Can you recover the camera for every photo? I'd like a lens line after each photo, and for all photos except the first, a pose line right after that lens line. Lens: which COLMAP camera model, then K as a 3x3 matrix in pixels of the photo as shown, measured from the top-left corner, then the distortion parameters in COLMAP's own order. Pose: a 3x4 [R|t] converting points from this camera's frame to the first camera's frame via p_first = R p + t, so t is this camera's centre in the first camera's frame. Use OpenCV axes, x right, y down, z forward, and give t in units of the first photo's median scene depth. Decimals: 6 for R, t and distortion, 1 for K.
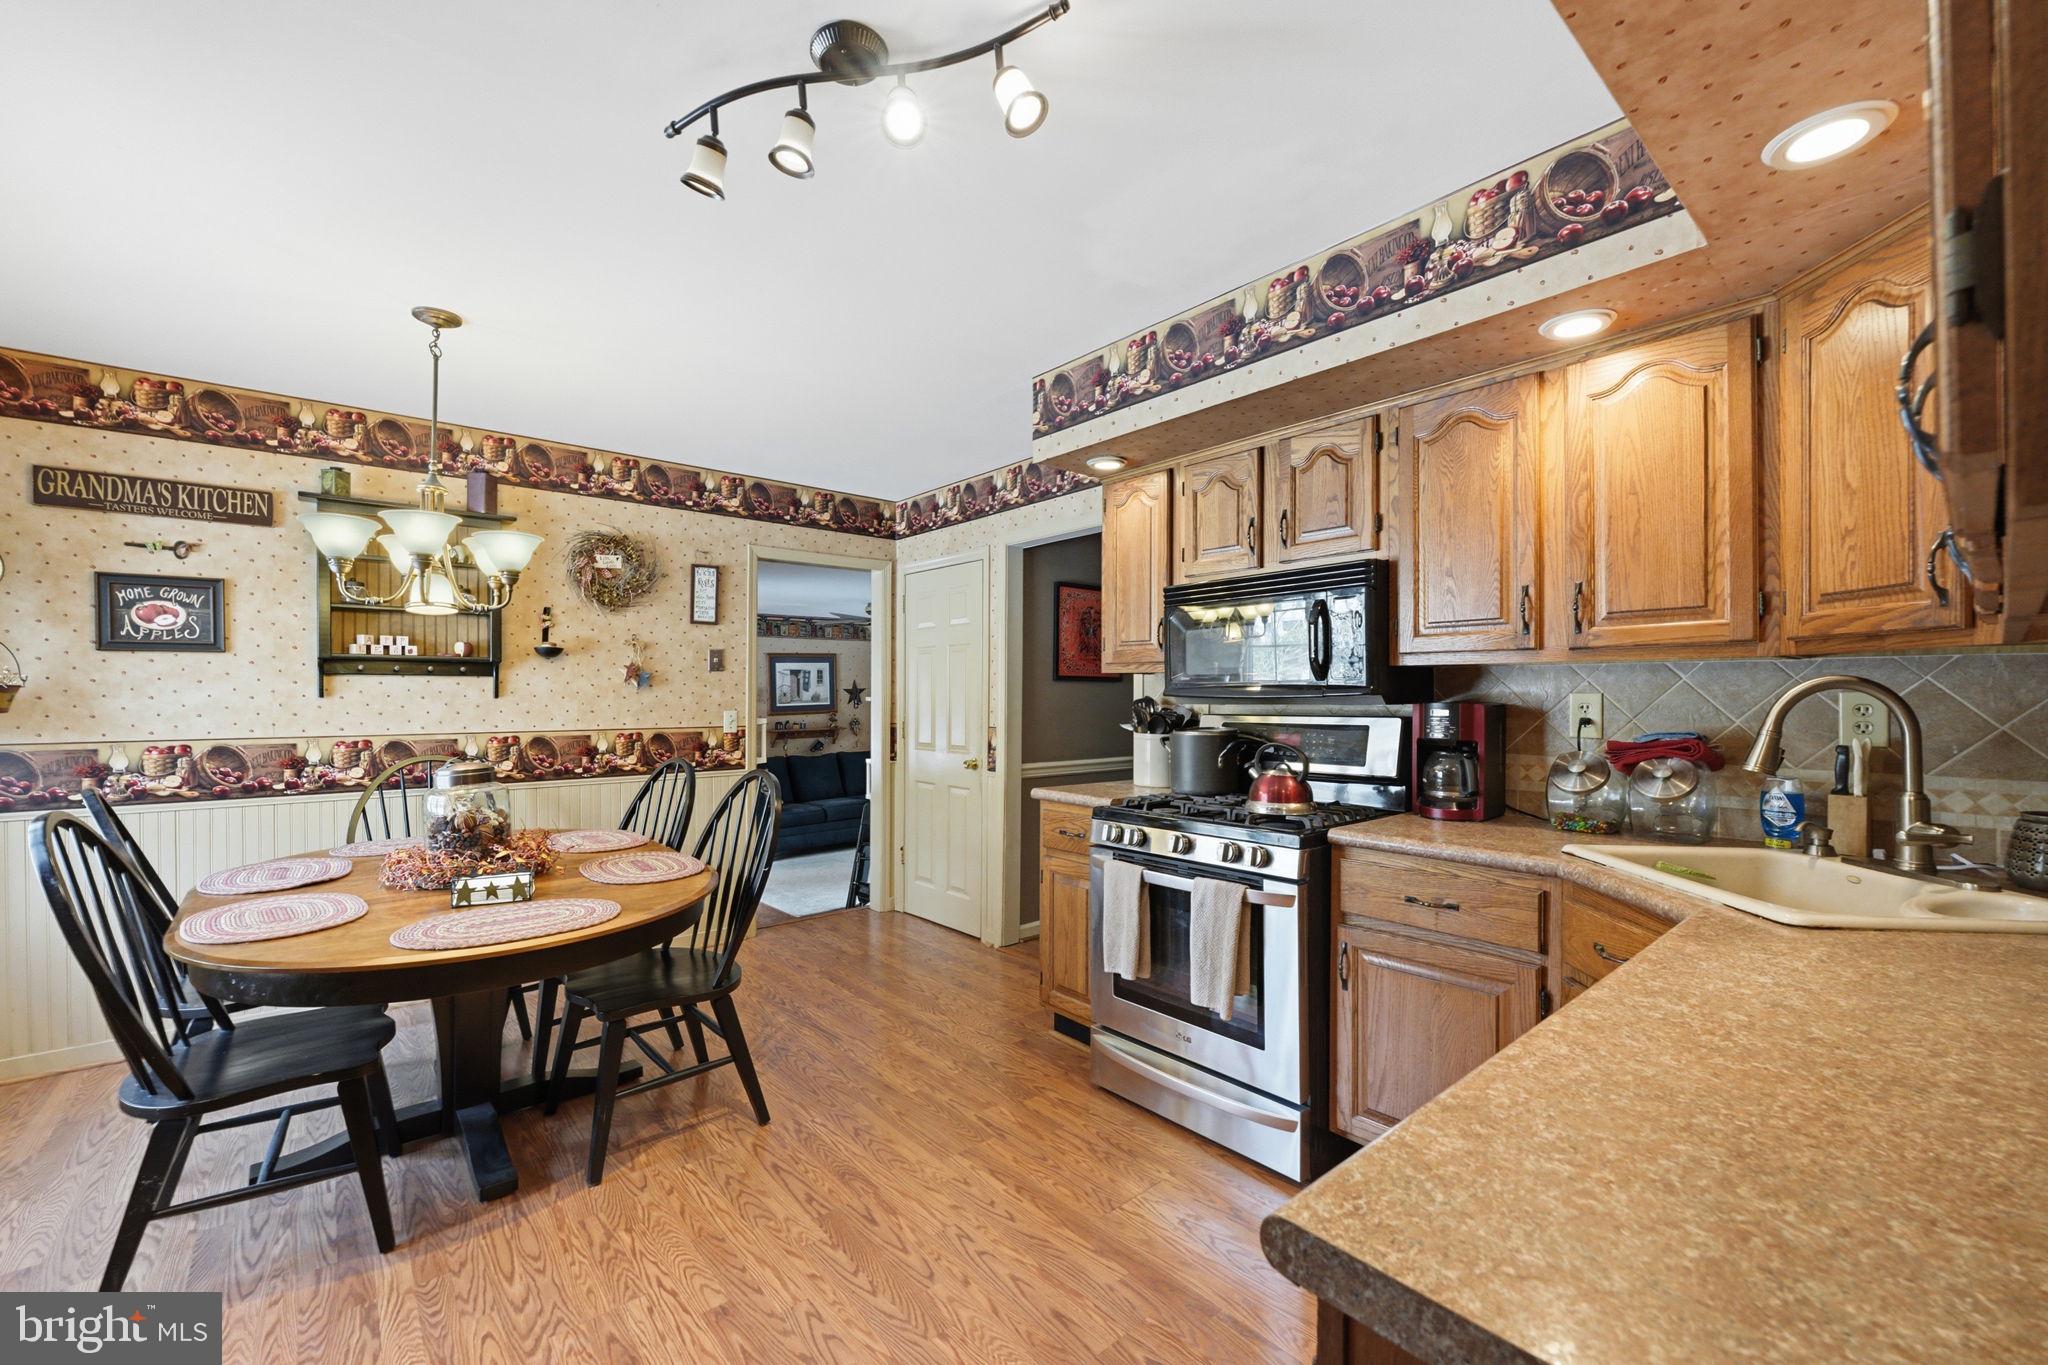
lens RADIAL K [[834.5, 0, 1021.2], [0, 834.5, 693.6], [0, 0, 1]] dist [-0.000464, -0.000068]
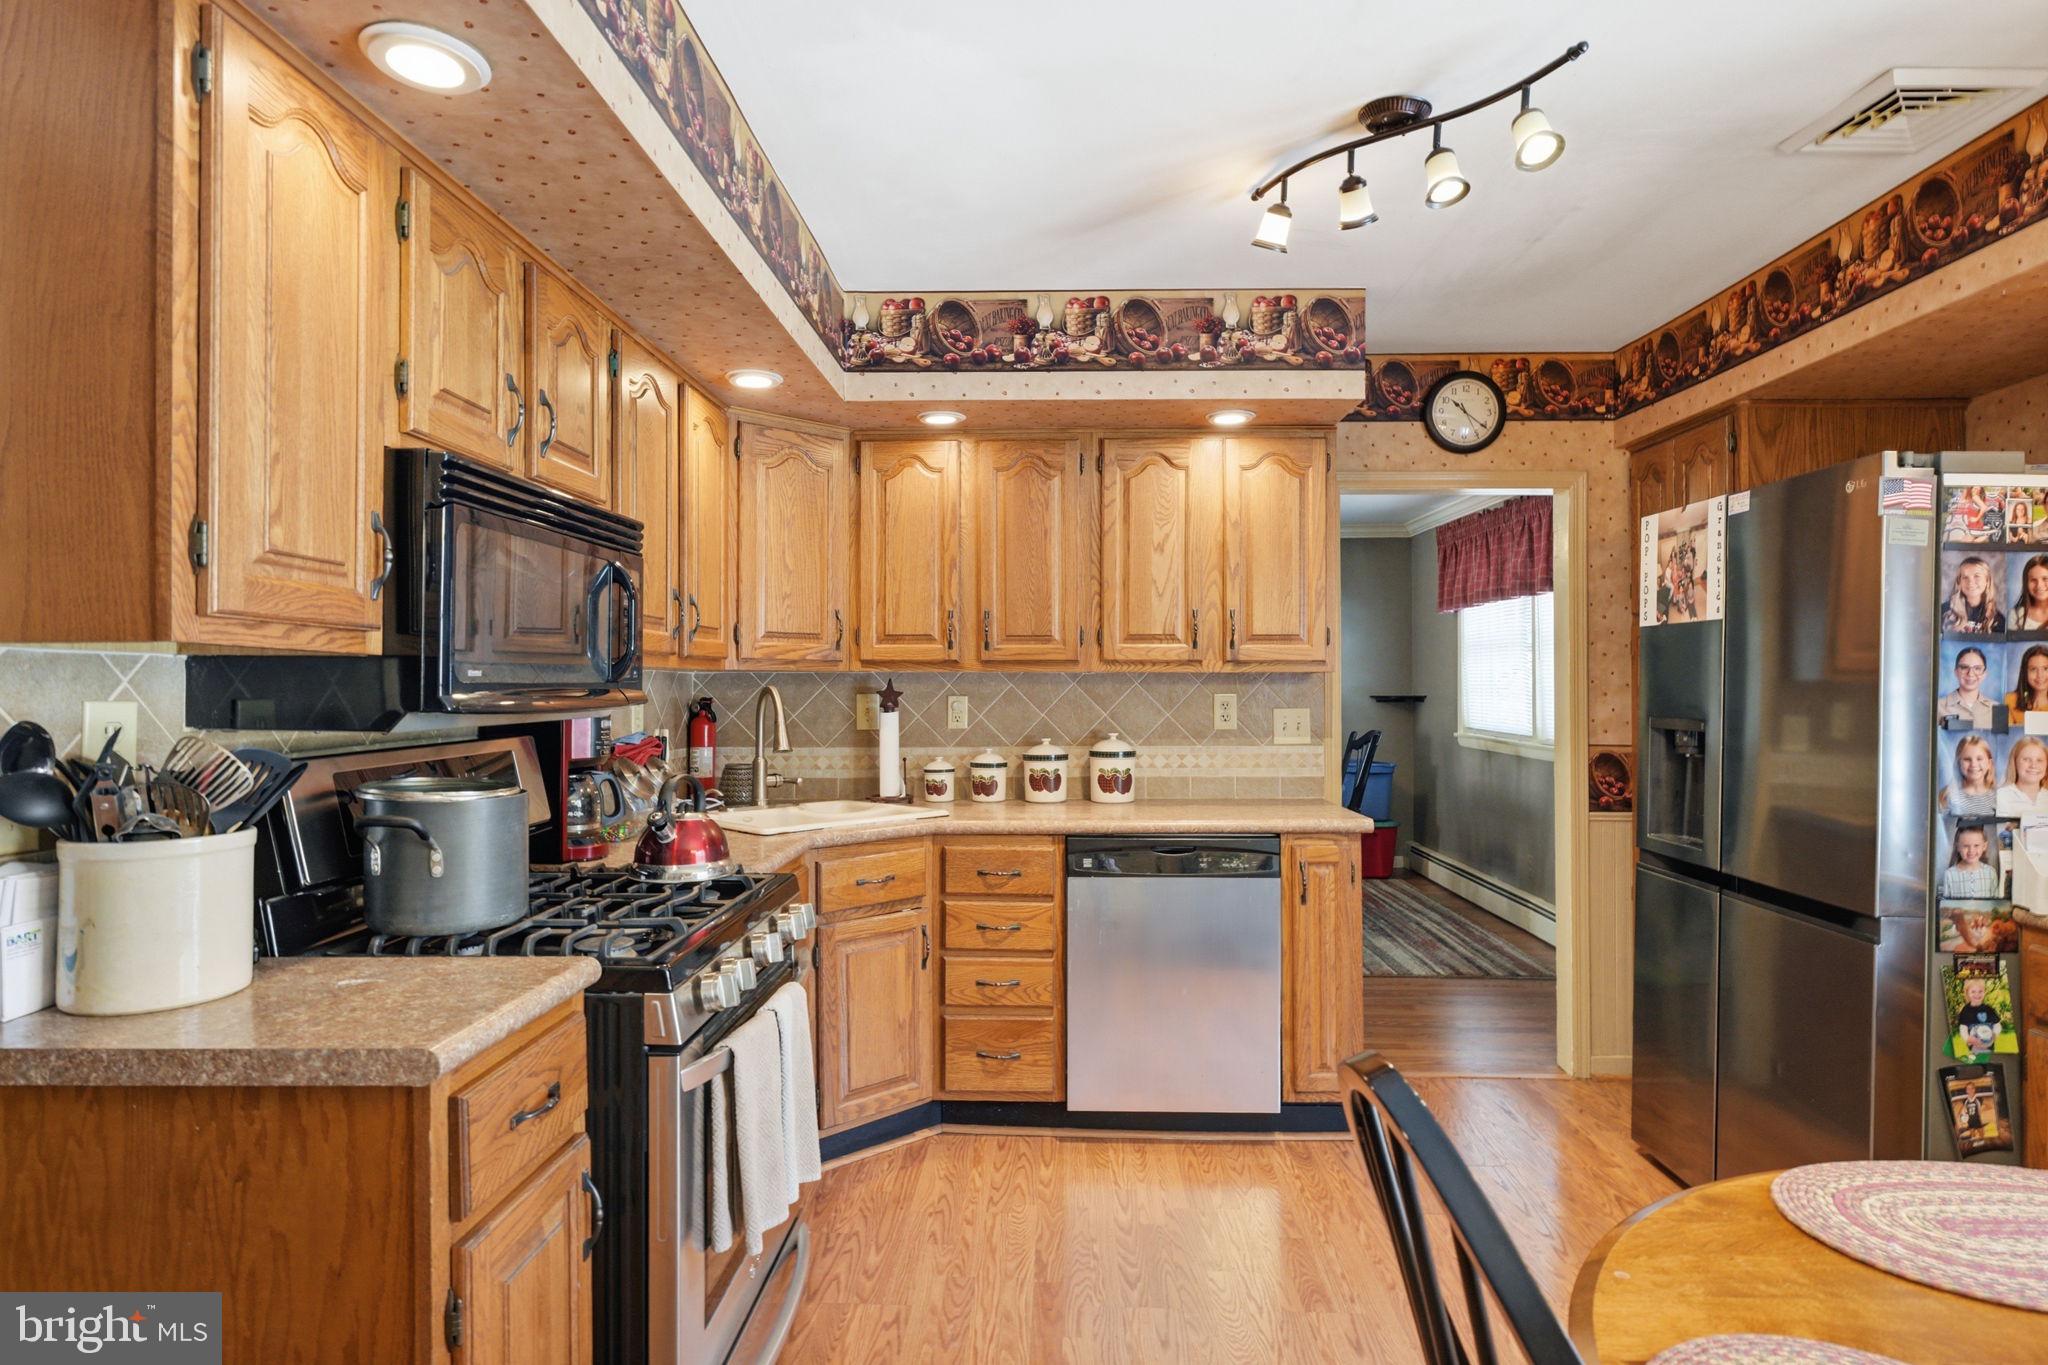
lens RADIAL K [[1102.7, 0, 1024.0], [0, 1102.7, 682.5], [0, 0, 1]] dist [-0.002159, -0.001358]
pose [[-0.741627, 0.003332, 0.670804, -0.483826], [0.000881, 0.999992, -0.003993, -0.012166], [-0.670812, -0.002370, -0.741624, 1.435727]]
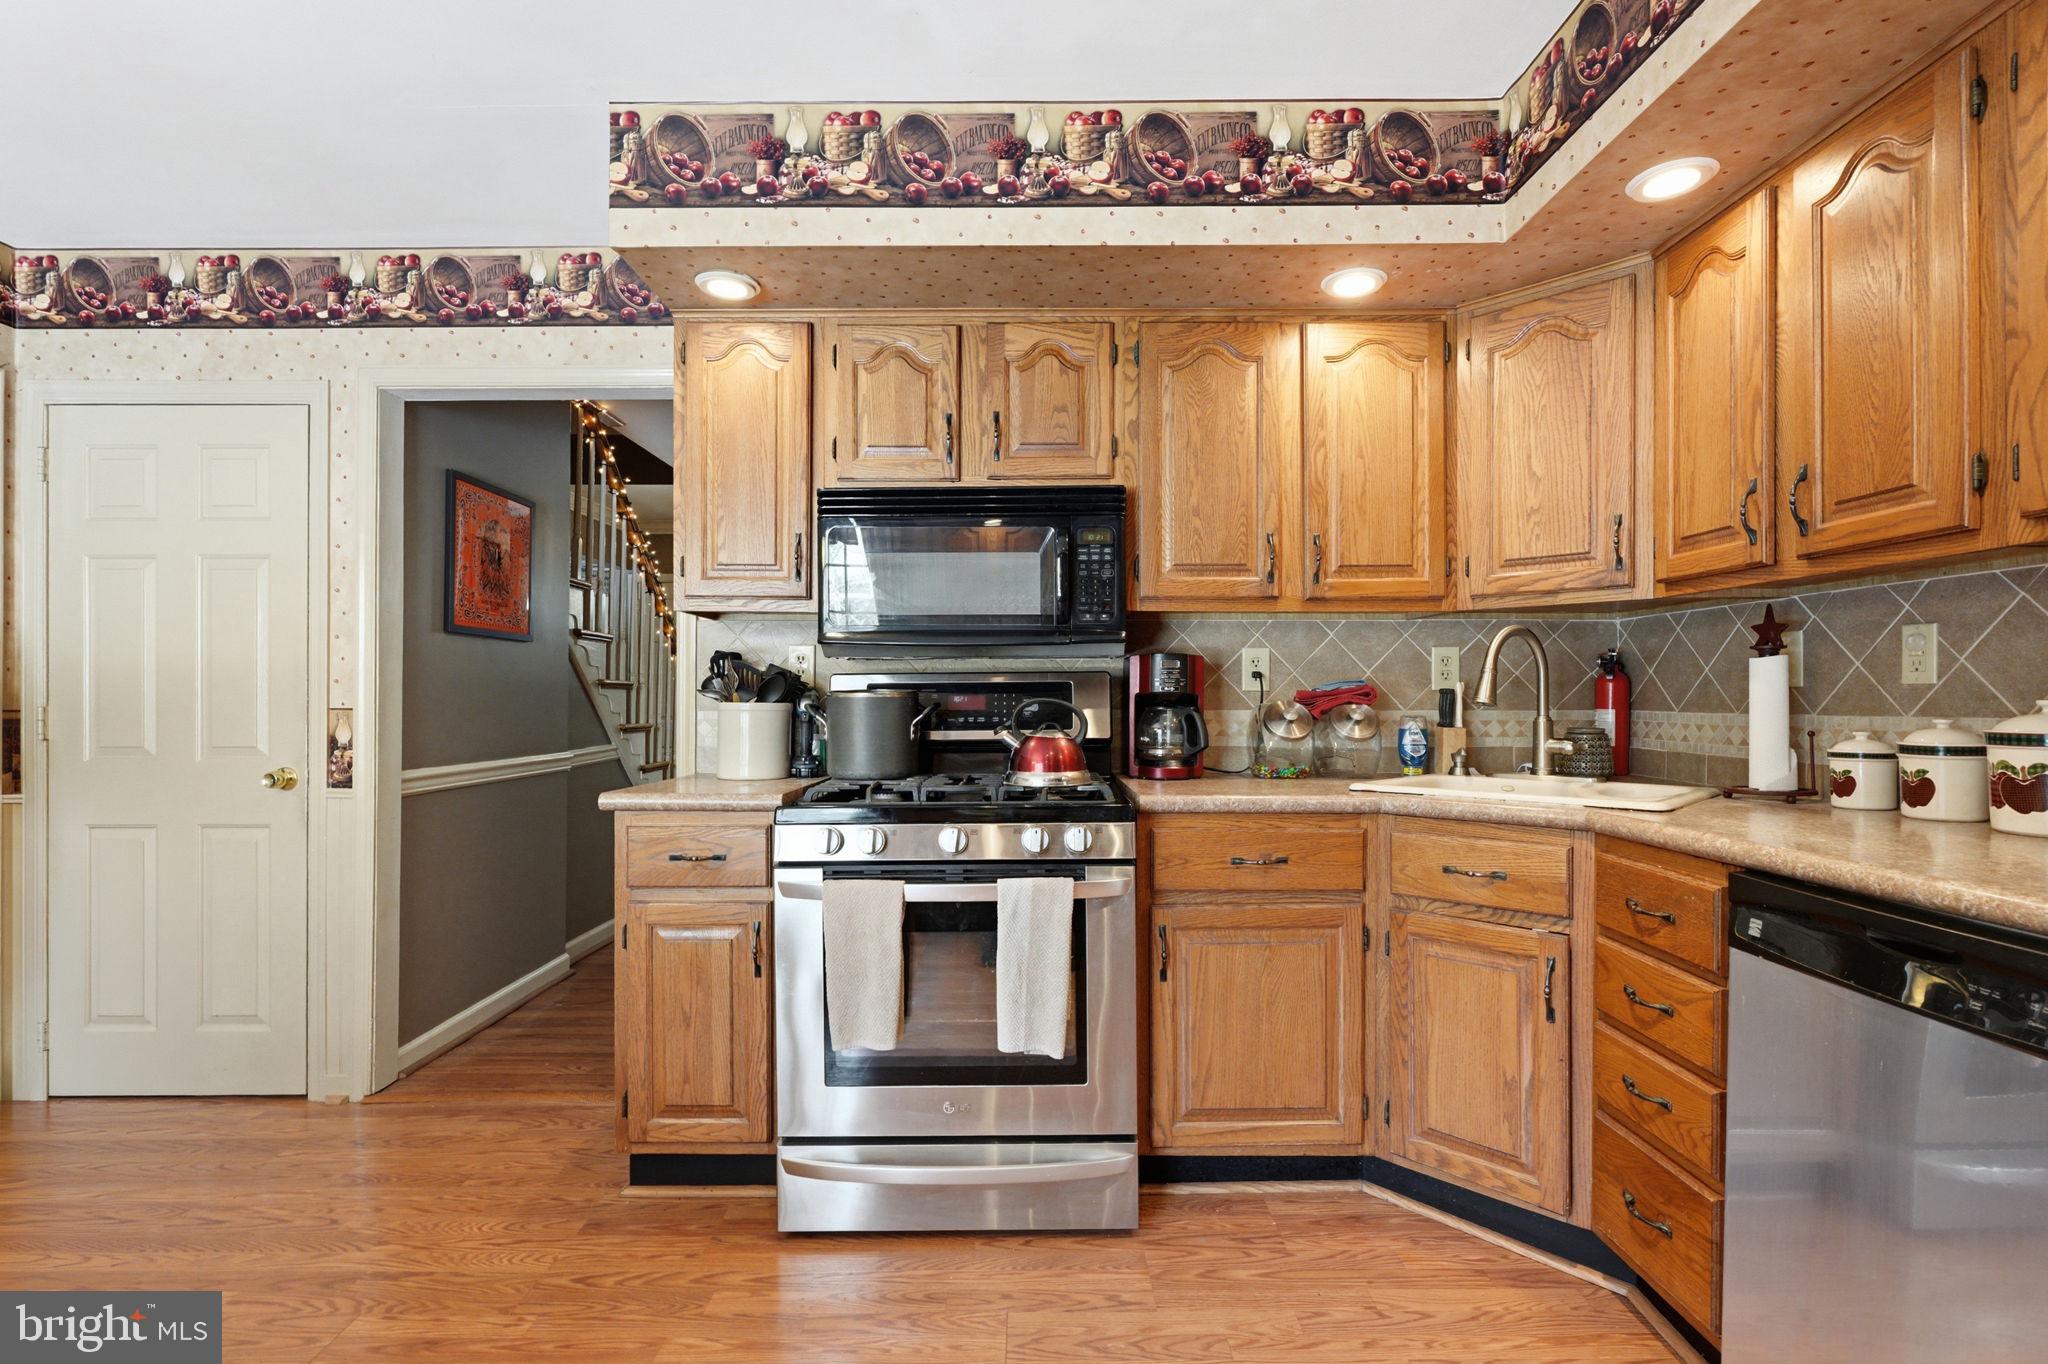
lens RADIAL K [[958.9, 0, 1023.4], [0, 958.9, 698.6], [0, 0, 1]] dist [-0.002363, 0.000161]
pose [[0.648944, -0.001980, 0.760834, -0.389259], [-0.000021, 0.999997, 0.002621, 0.055230], [-0.760836, -0.001716, 0.648942, 0.410098]]
